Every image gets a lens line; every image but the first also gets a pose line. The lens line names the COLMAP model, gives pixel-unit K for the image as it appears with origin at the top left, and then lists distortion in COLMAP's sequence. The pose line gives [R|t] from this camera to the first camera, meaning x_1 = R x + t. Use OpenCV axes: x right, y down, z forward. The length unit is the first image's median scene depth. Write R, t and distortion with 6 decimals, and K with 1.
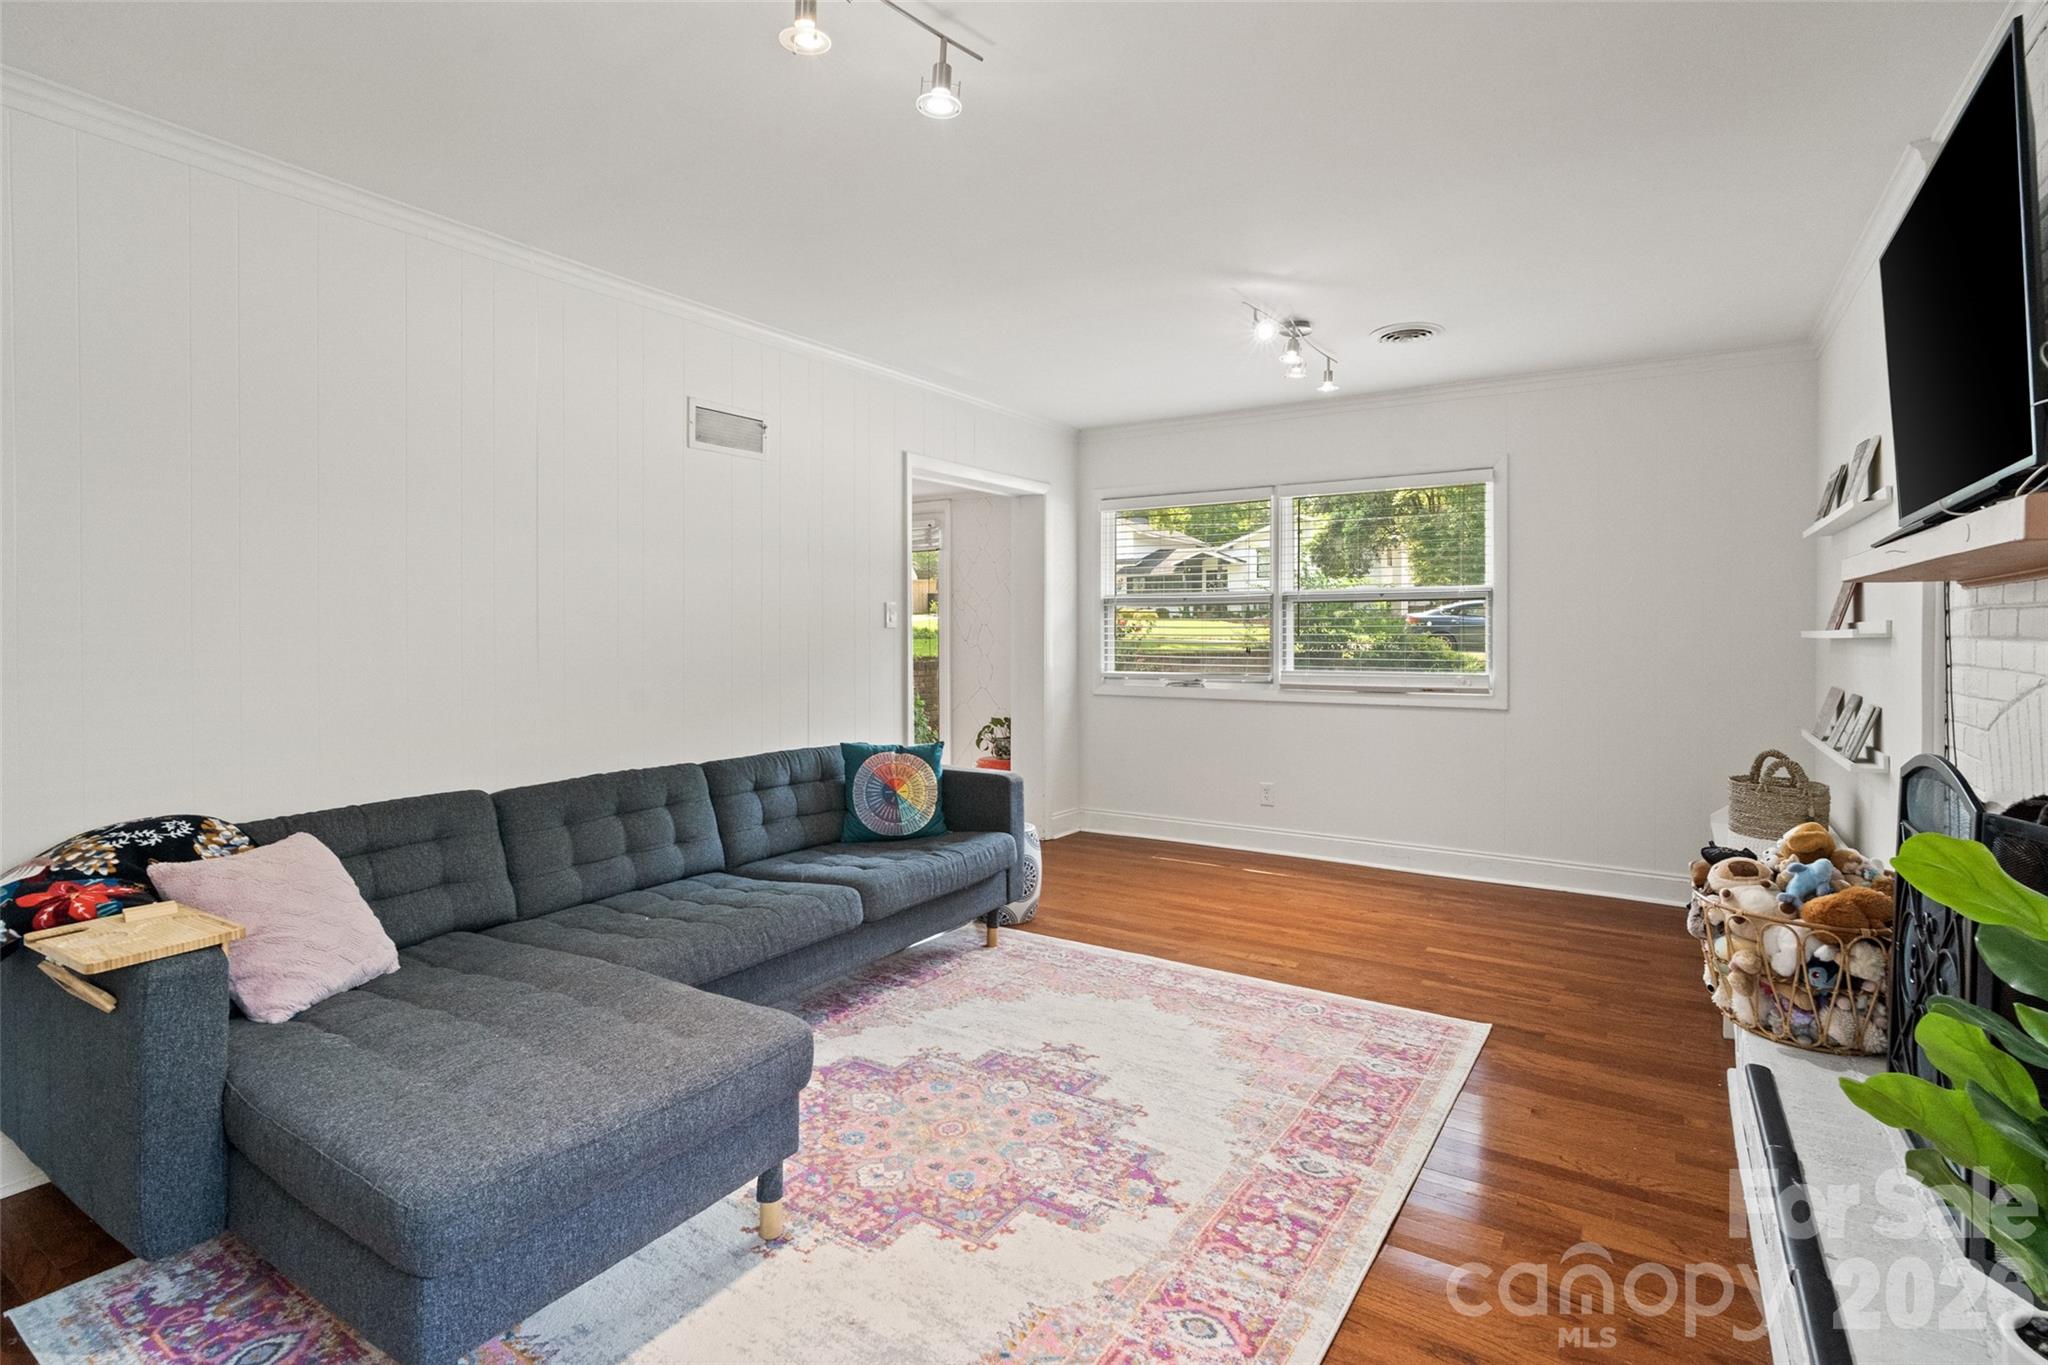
lens RADIAL K [[1004.4, 0, 1024.6], [0, 1004.4, 660.4], [0, 0, 1]] dist [-0.001879, 0.001062]
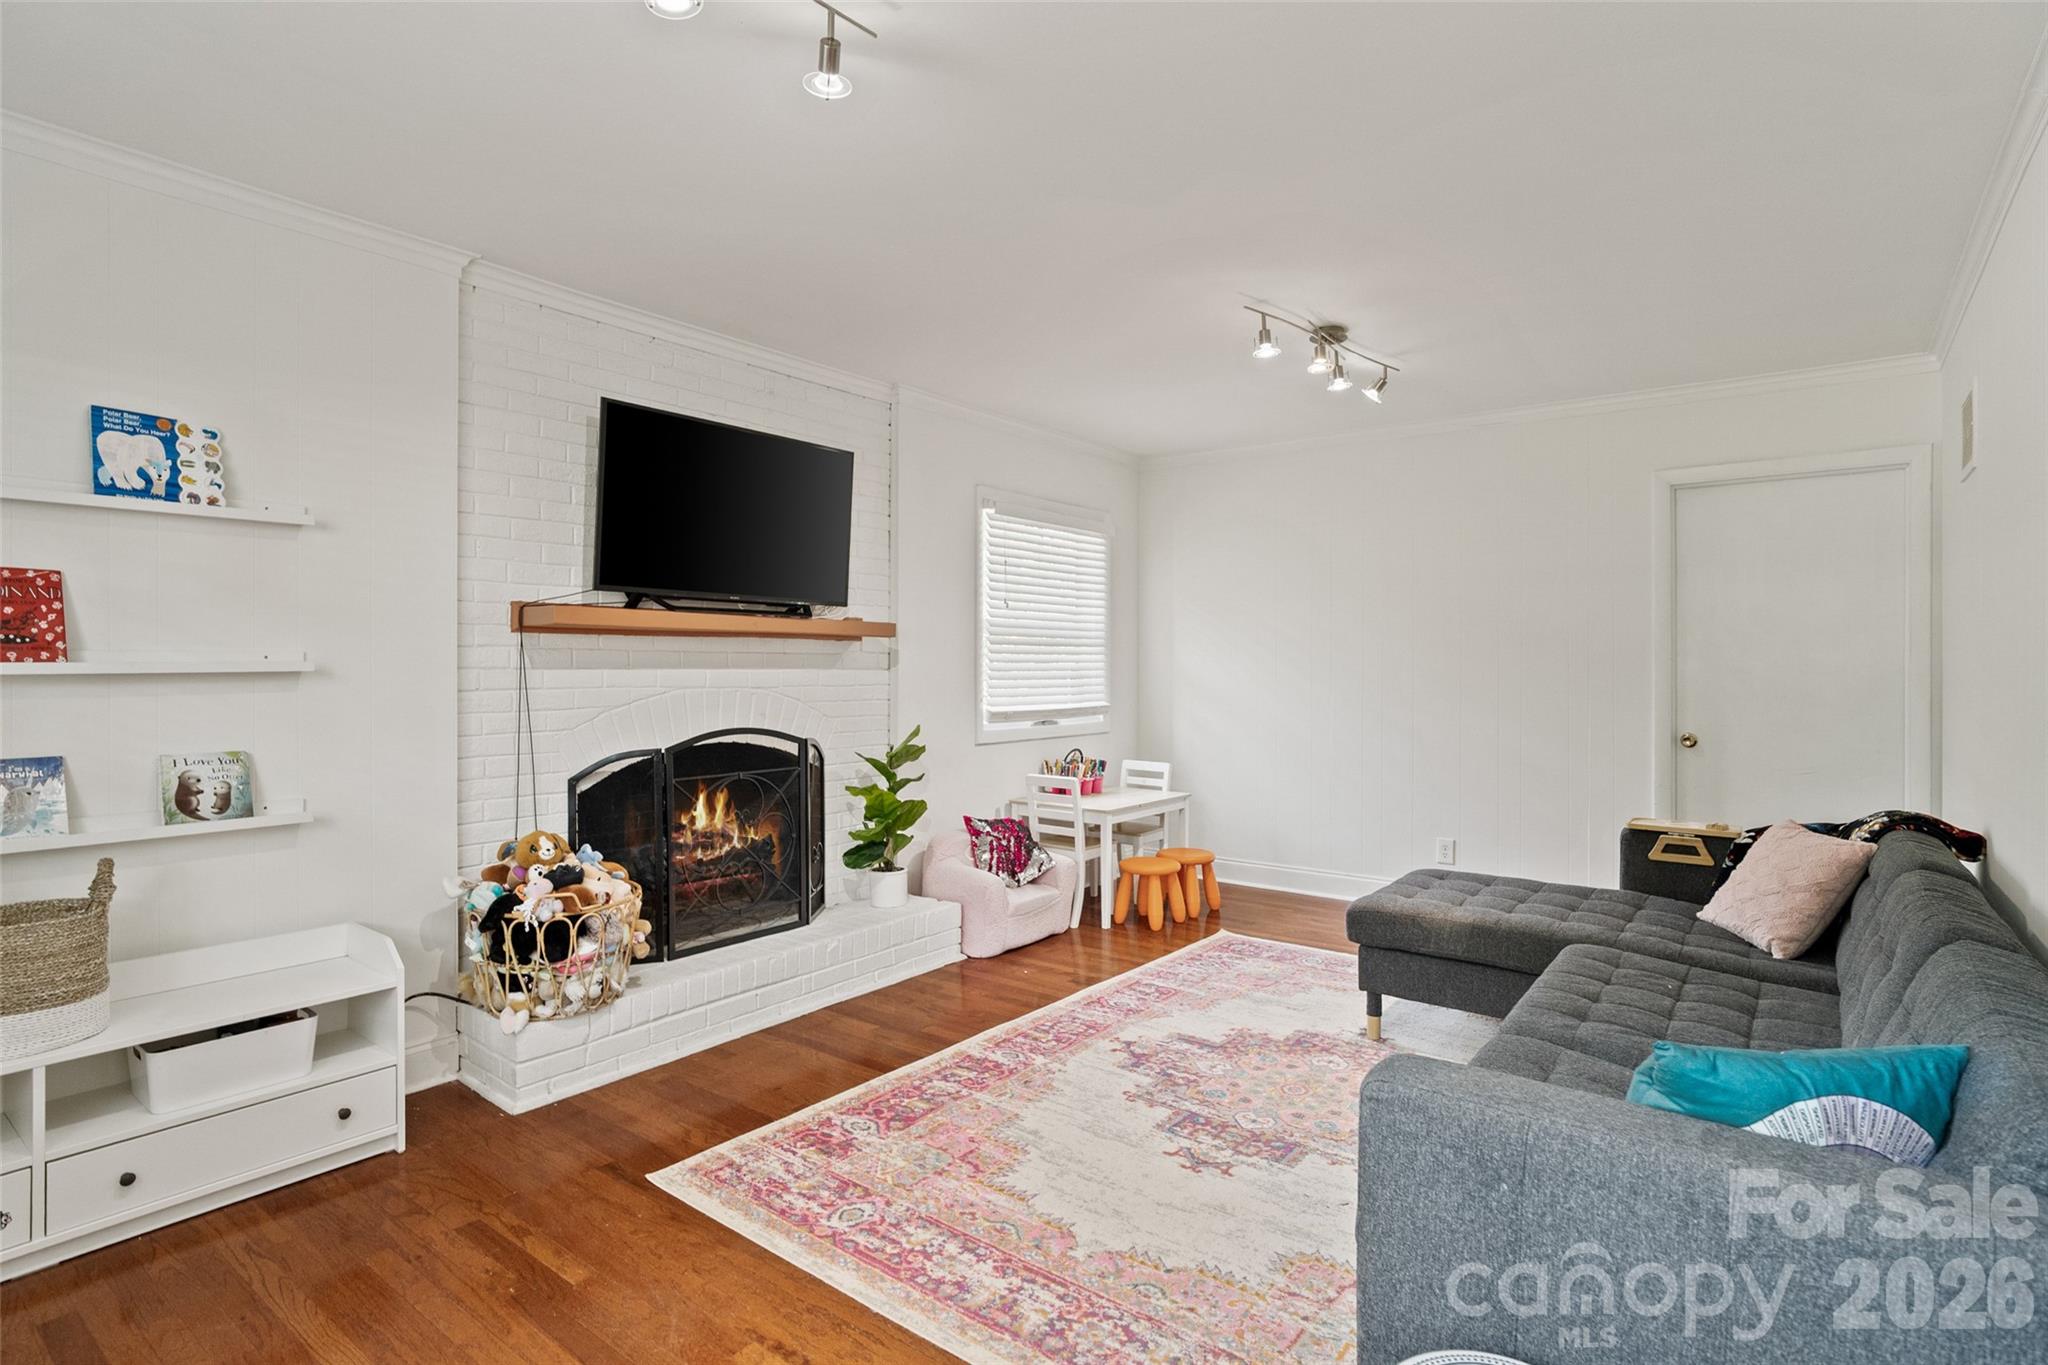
lens RADIAL K [[1004.4, 0, 1024.6], [0, 1004.4, 660.4], [0, 0, 1]] dist [-0.001879, 0.001062]
pose [[-0.996129, -0.002546, 0.087867, 0.134457], [-0.000291, 0.999670, 0.025667, -0.062945], [-0.087903, 0.025542, -0.995801, 2.115490]]
